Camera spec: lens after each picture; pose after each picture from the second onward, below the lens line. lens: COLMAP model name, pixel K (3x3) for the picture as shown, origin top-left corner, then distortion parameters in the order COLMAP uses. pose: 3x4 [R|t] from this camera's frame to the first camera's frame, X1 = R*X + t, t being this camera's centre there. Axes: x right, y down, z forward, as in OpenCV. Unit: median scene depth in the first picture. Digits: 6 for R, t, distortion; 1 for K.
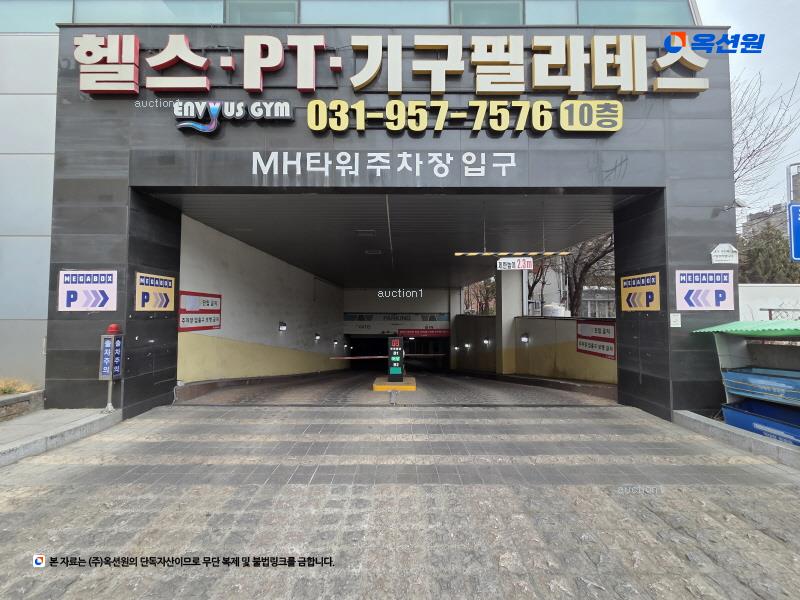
lens RADIAL K [[323.7, 0, 399.8], [0, 323.7, 300.3], [0, 0, 1]] dist [0.001831, -0.000269]
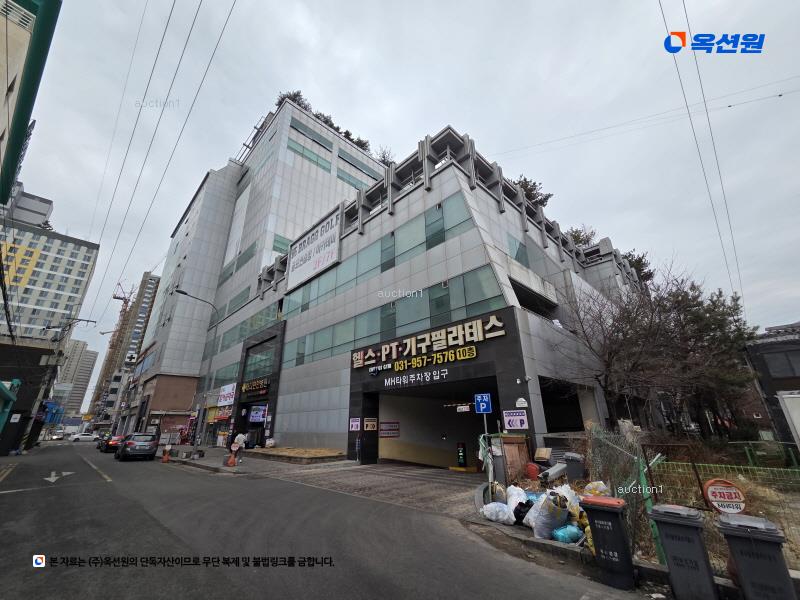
lens RADIAL K [[323.7, 0, 397.6], [0, 323.7, 300.0], [0, 0, 1]] dist [0.001831, -0.000269]
pose [[0.693087, -0.273508, -0.666951, 2.126317], [0.039750, 0.938317, -0.343485, -0.071212], [0.719757, 0.211554, 0.661207, -1.314953]]
